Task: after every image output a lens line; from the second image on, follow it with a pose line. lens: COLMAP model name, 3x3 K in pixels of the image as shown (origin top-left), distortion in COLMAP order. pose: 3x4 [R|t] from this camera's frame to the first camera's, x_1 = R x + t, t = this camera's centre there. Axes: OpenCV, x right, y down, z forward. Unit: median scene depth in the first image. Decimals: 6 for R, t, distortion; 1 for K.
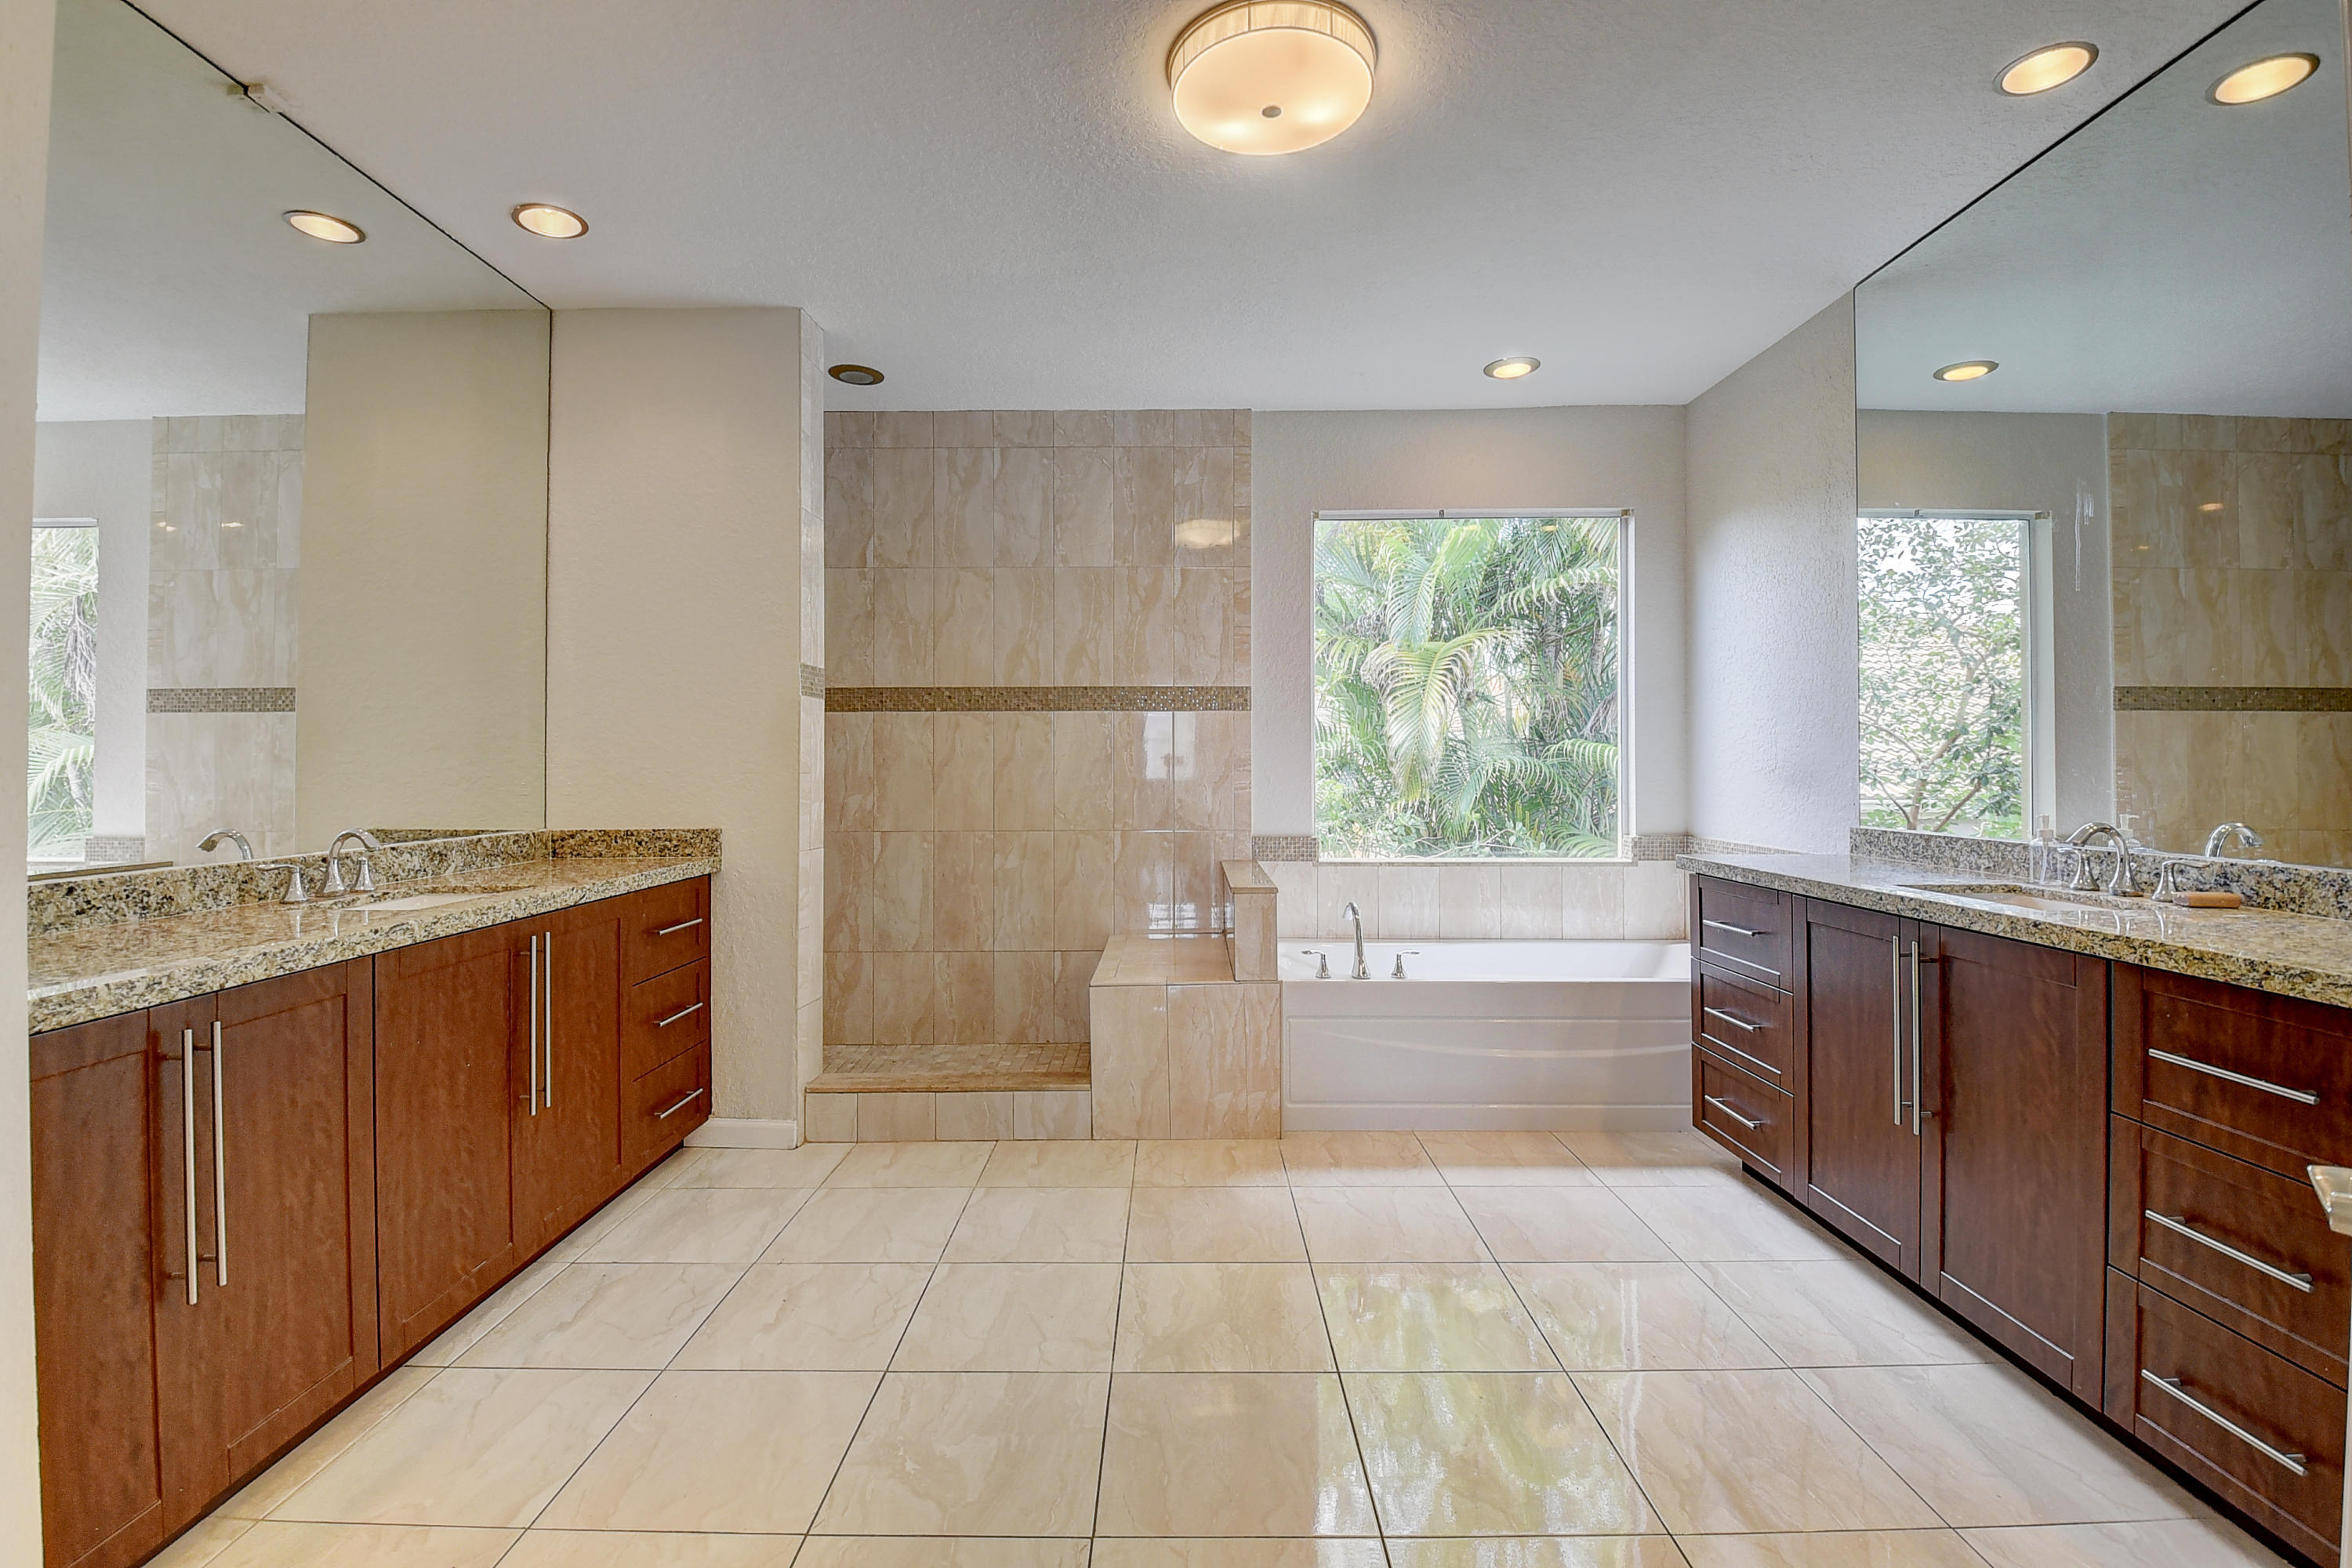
lens RADIAL K [[1032.8, 0, 1169.3], [0, 1032.8, 761.0], [0, 0, 1]] dist [0.010846, -0.021632]
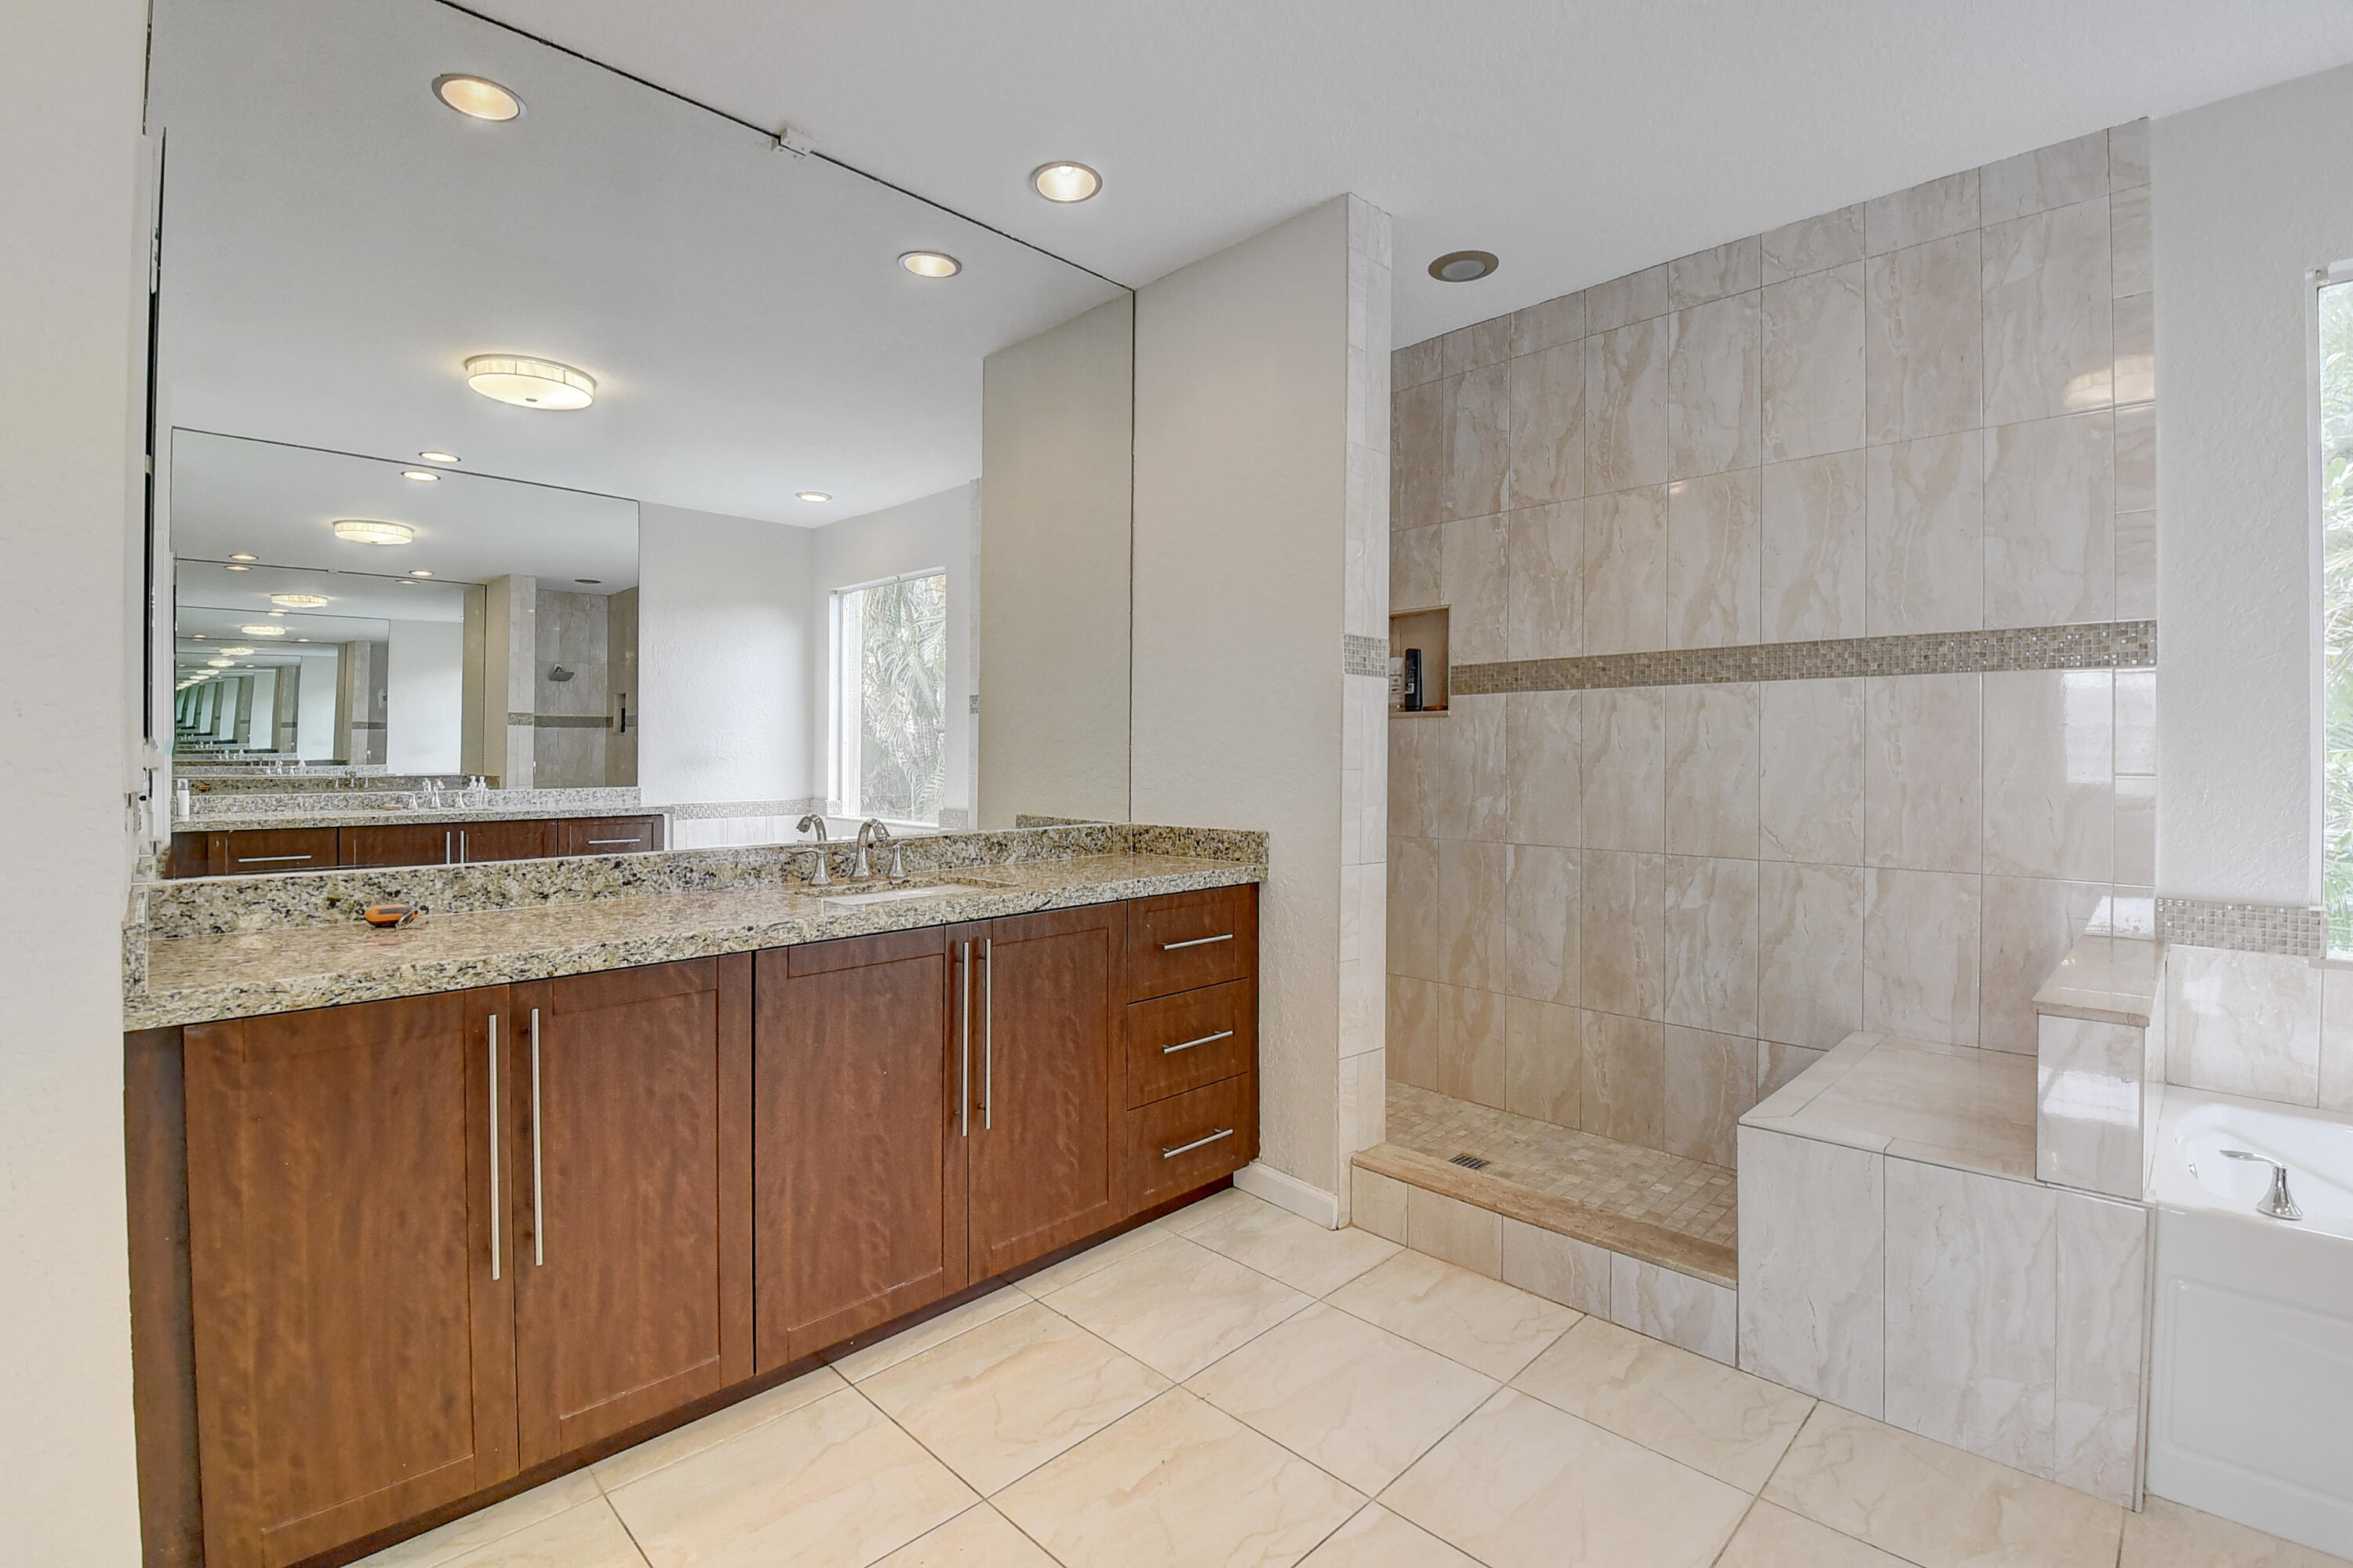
lens RADIAL K [[1031.4, 0, 1168.9], [0, 1031.4, 759.0], [0, 0, 1]] dist [0.038572, -0.052242]
pose [[0.709238, 0.008349, -0.704919, 0.119308], [-0.002810, 0.999955, 0.009016, -0.003894], [0.704963, -0.004413, 0.709230, 0.327944]]
